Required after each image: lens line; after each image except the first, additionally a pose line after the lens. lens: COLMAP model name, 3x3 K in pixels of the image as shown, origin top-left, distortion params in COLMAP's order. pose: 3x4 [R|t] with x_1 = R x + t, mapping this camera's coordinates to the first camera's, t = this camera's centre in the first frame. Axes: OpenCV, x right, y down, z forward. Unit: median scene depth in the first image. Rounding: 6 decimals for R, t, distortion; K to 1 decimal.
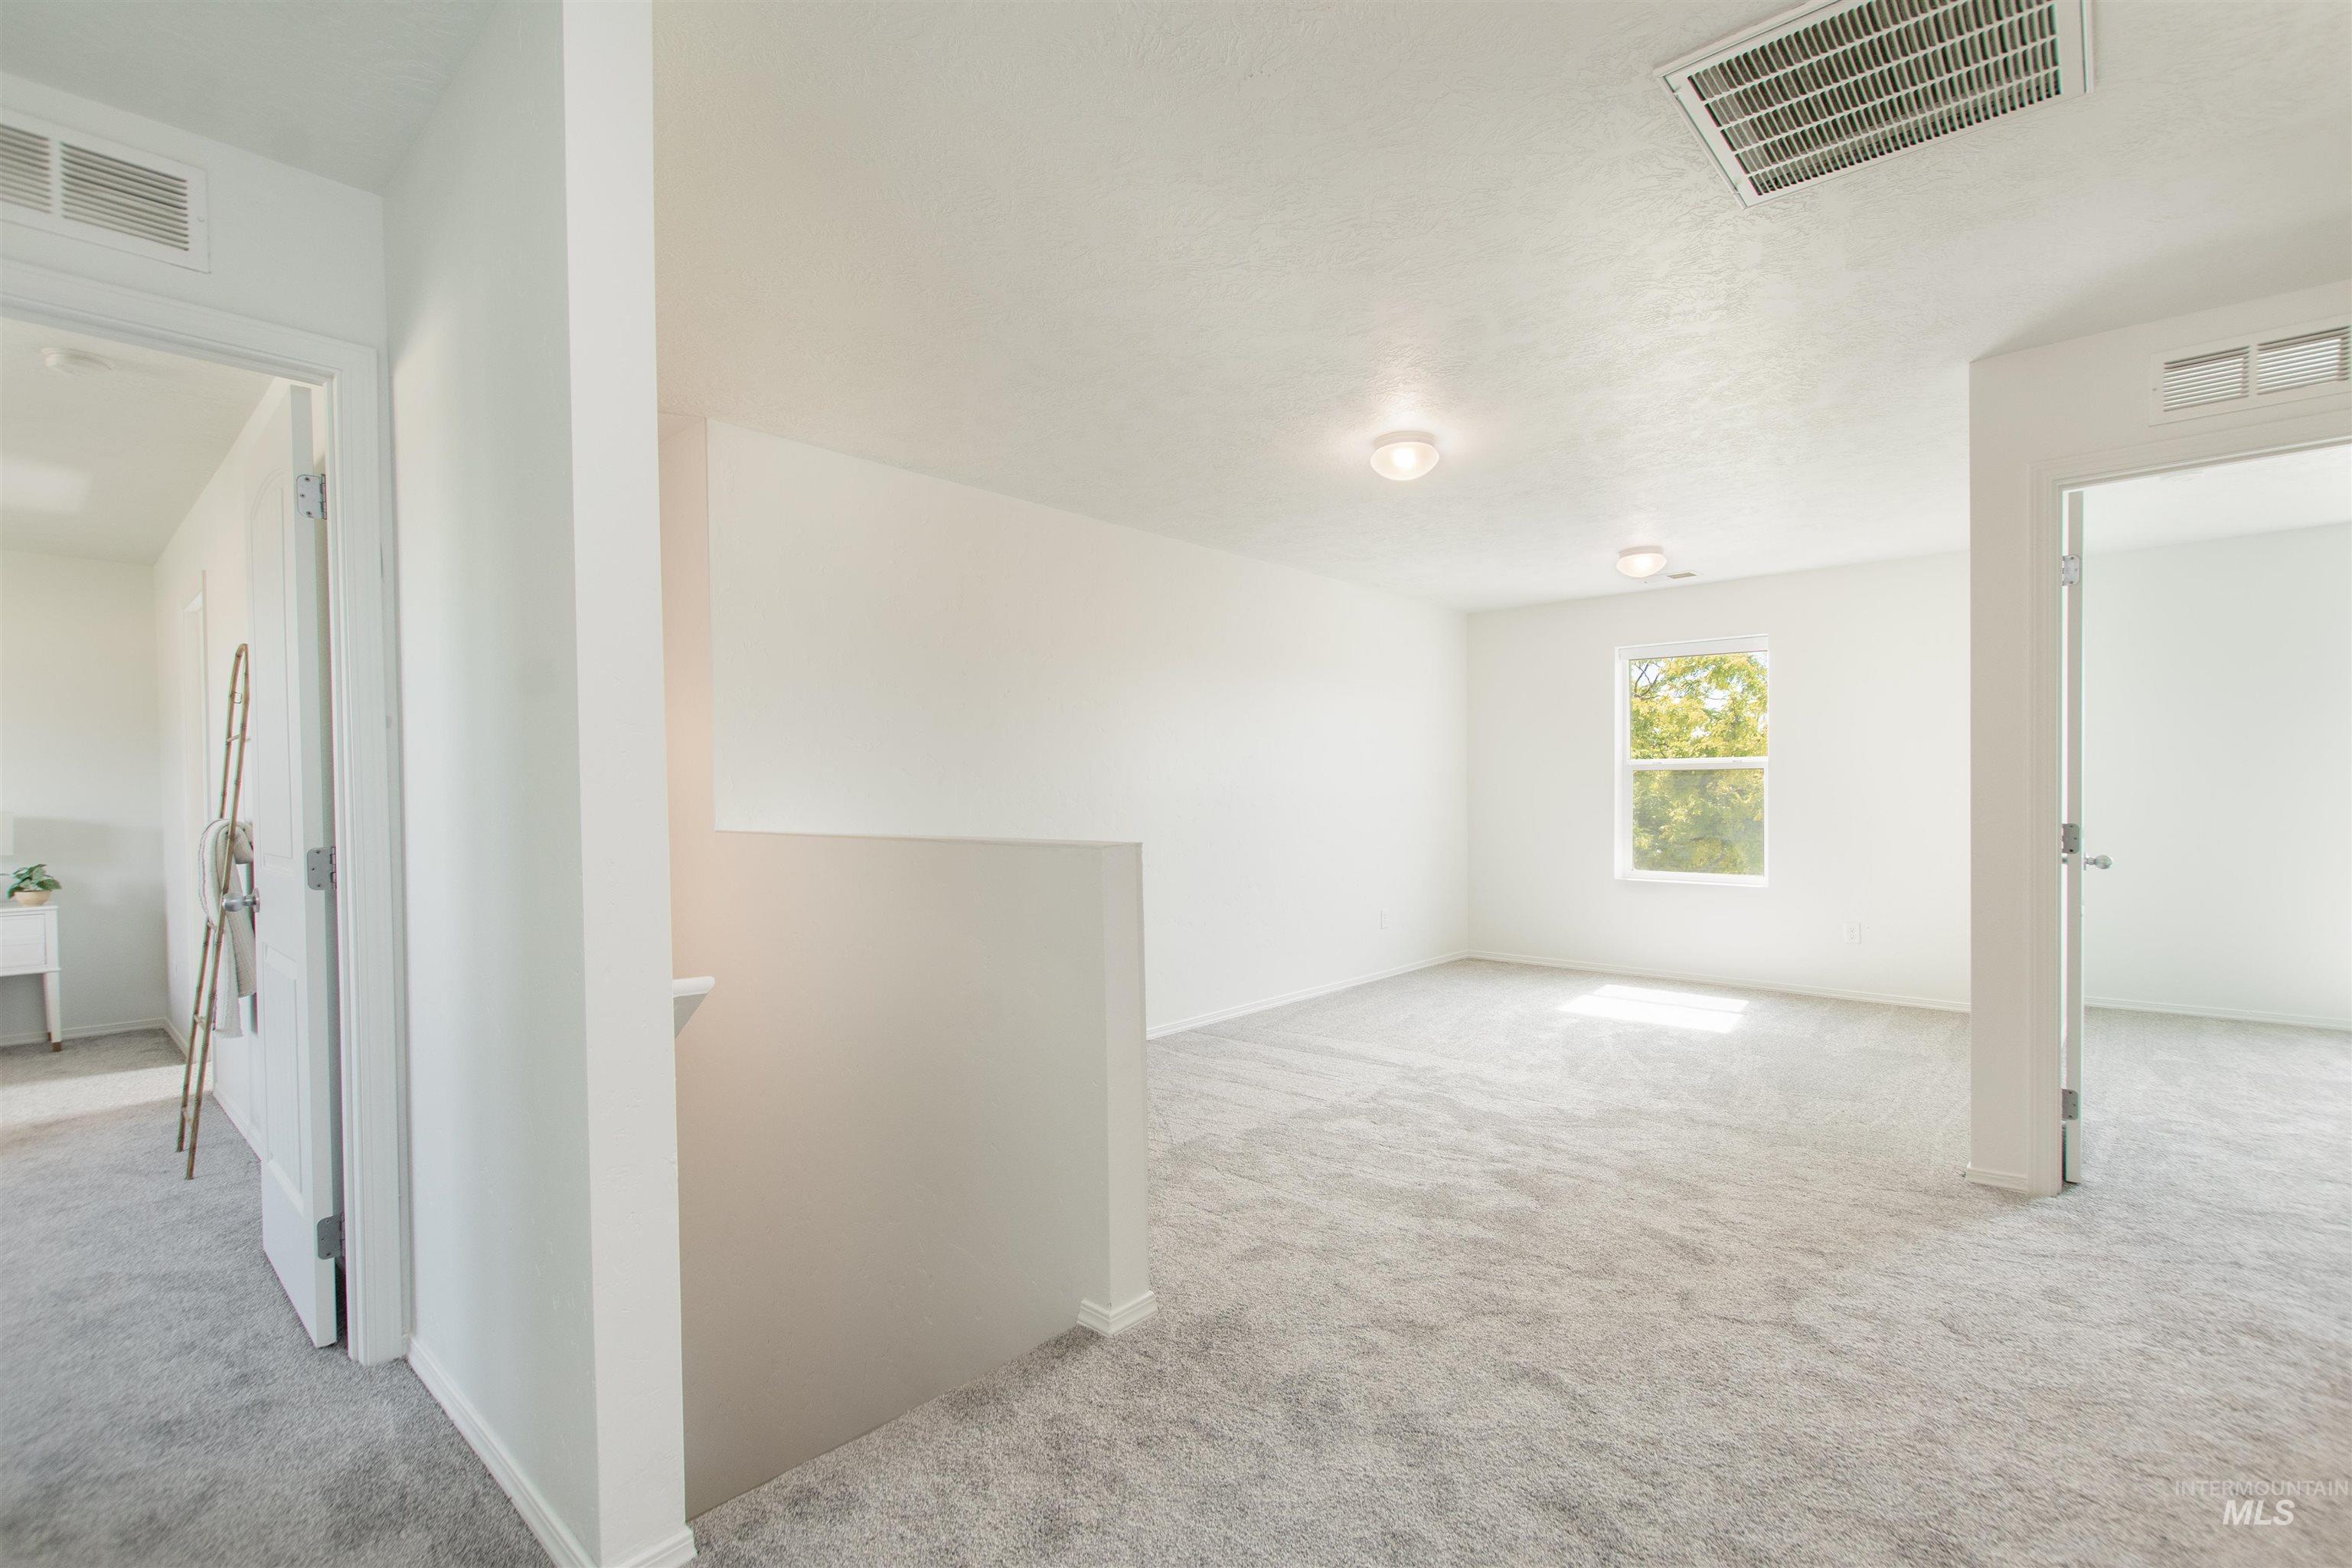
lens RADIAL K [[1051.1, 0, 1172.8], [0, 1051.1, 819.8], [0, 0, 1]] dist [0.000999, 0.000787]
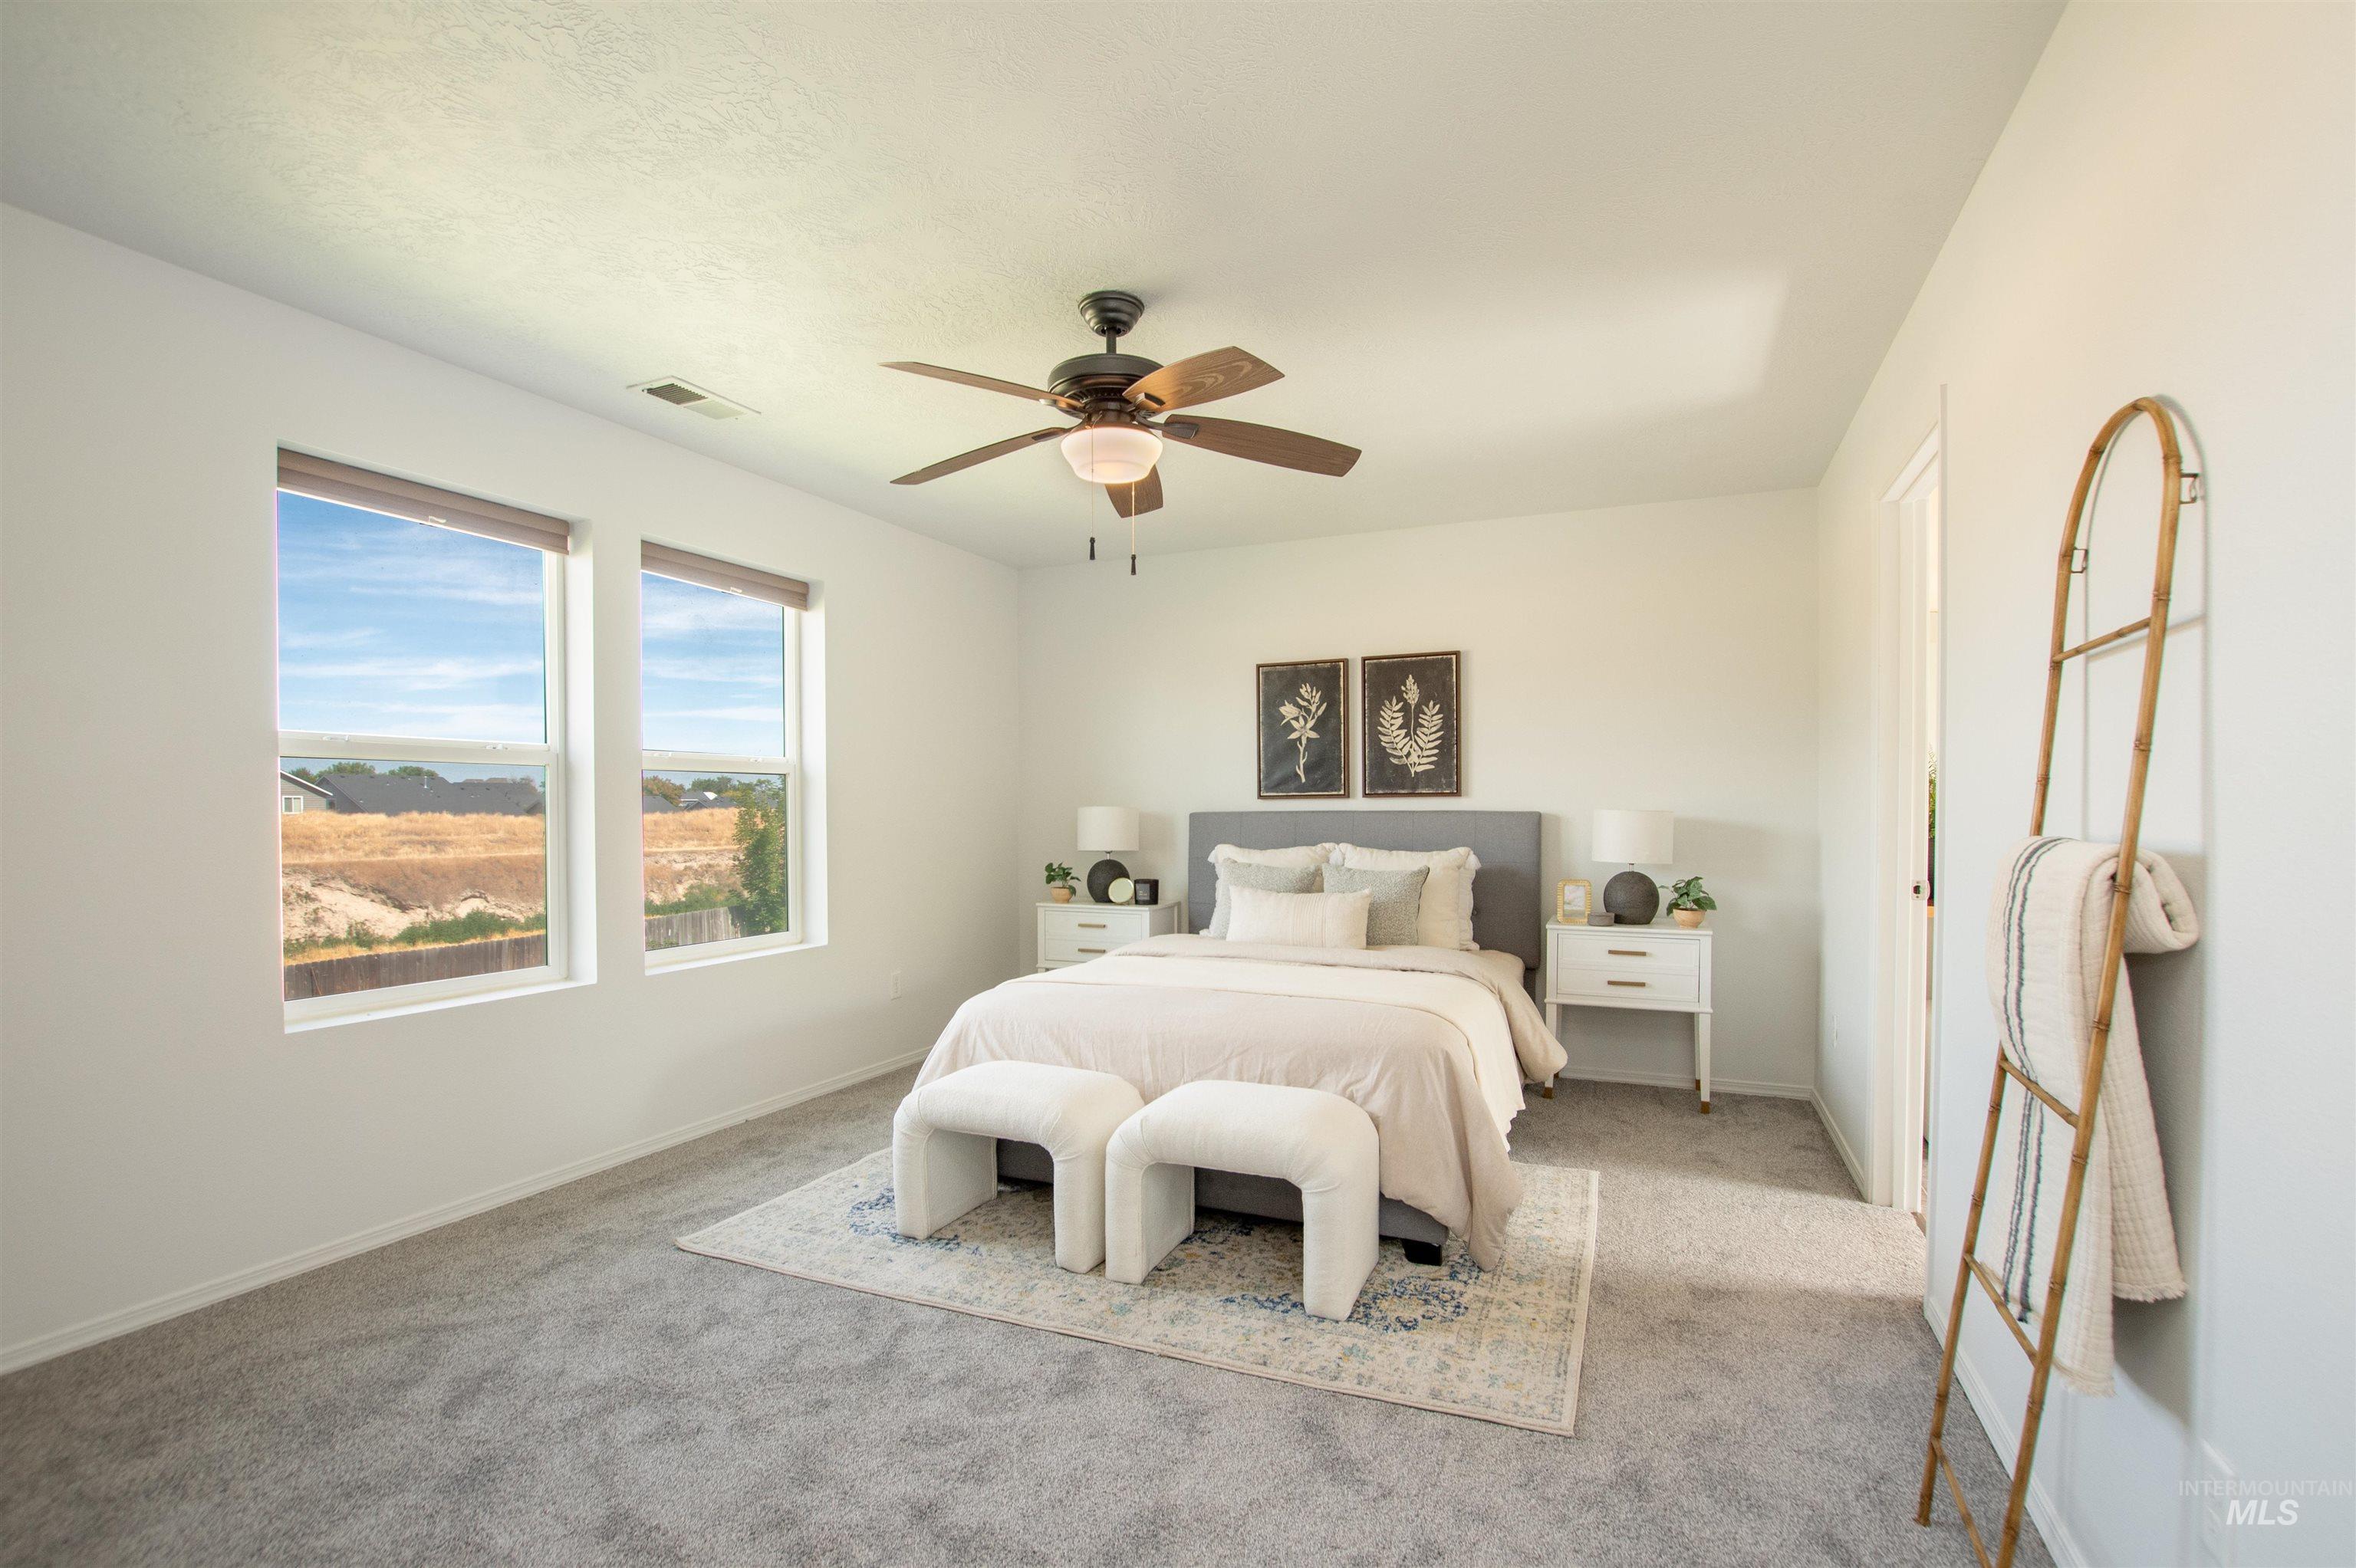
lens RADIAL K [[1052.8, 0, 1174.8], [0, 1052.8, 819.9], [0, 0, 1]] dist [0.000999, 0.000787]
pose [[0.302020, 0.021364, -0.953062, -0.433990], [-0.024212, 0.999598, 0.014735, -0.003331], [0.952994, 0.018626, 0.302416, 0.379749]]
